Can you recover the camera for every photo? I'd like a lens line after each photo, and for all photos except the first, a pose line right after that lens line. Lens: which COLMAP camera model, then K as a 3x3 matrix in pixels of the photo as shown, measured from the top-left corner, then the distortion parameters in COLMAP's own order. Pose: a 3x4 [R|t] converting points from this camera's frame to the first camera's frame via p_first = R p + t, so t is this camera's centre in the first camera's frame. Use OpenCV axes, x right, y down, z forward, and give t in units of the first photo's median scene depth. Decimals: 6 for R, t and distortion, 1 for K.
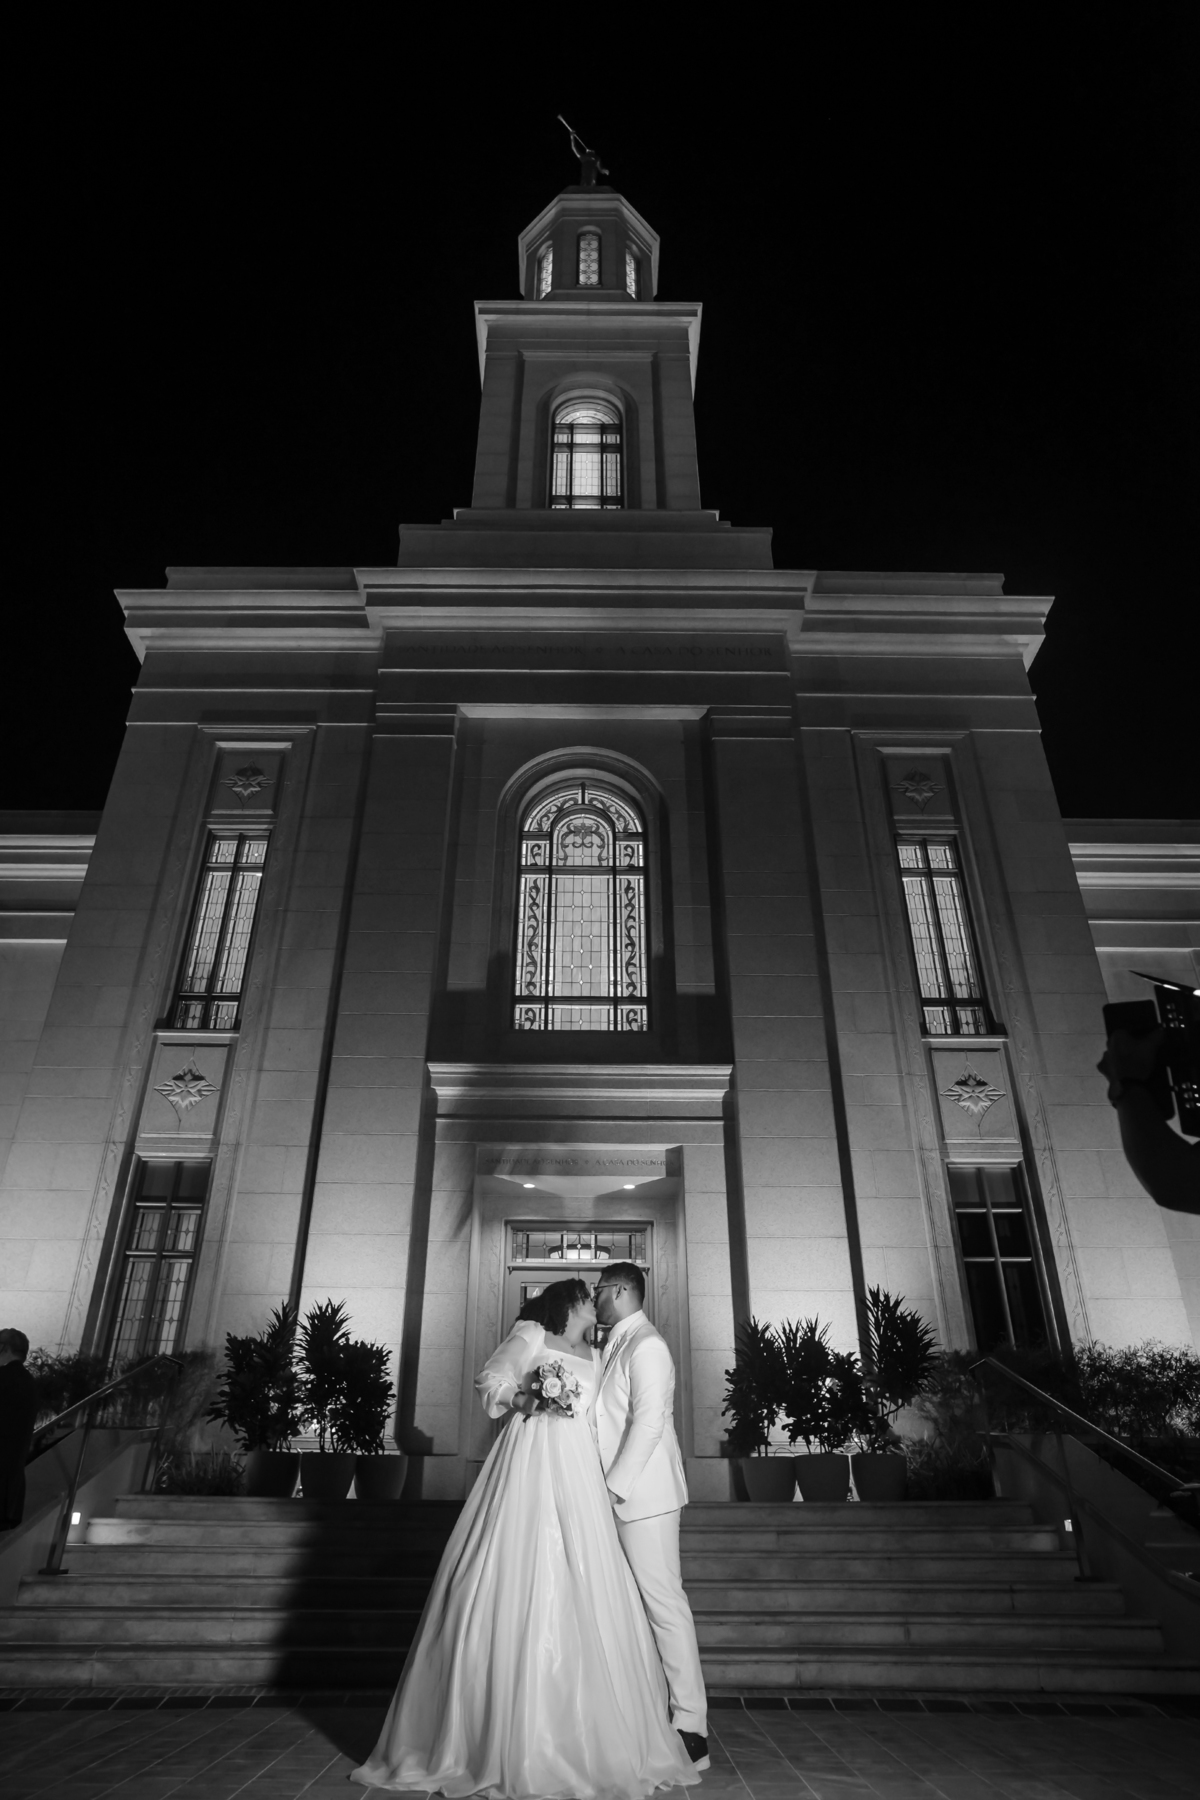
lens RADIAL K [[1177.6, 0, 593.3], [0, 1177.6, 836.5], [0, 0, 1]] dist [-0.031160, 0.007318]
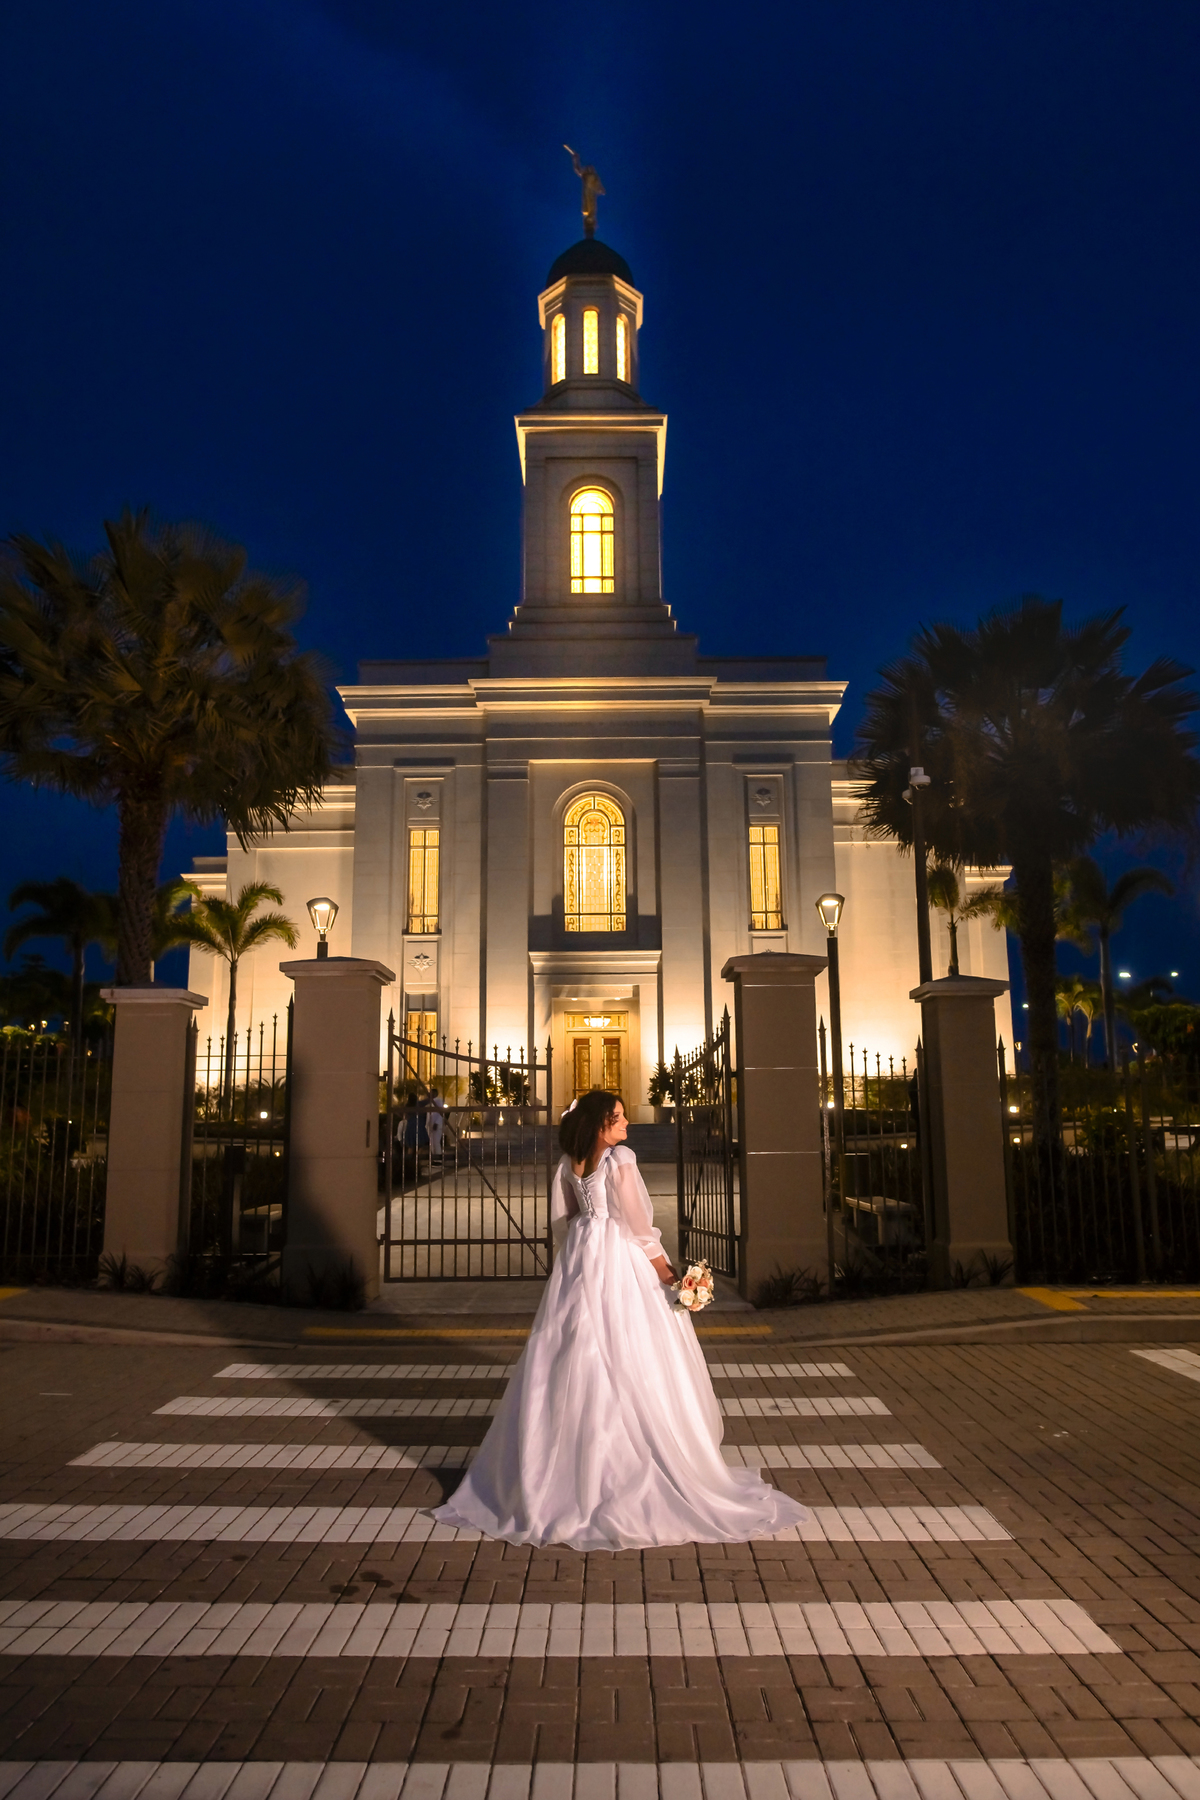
lens RADIAL K [[1479.4, 0, 629.9], [0, 1479.4, 895.5], [0, 0, 1]] dist [-0.032439, 0.002964]
pose [[0.999866, -0.016109, 0.002824, 0.050277], [0.013834, 0.925188, 0.379256, -0.996783], [-0.008722, -0.379166, 0.925288, -1.623141]]
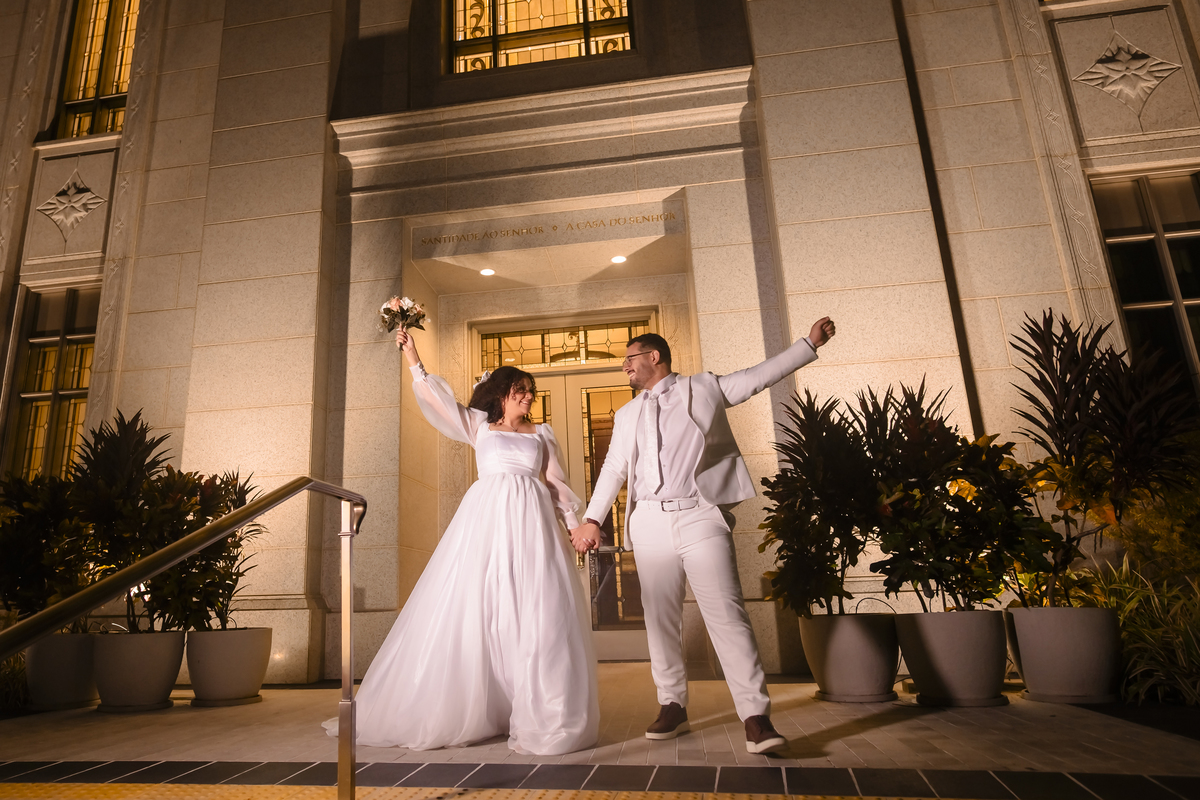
lens RADIAL K [[785.1, 0, 542.4], [0, 785.1, 377.0], [0, 0, 1]] dist [-0.031160, 0.007318]
pose [[0.982482, -0.081658, -0.167511, 0.059876], [0.123879, 0.957709, 0.259705, 0.233869], [0.139220, -0.275907, 0.951048, 0.501160]]
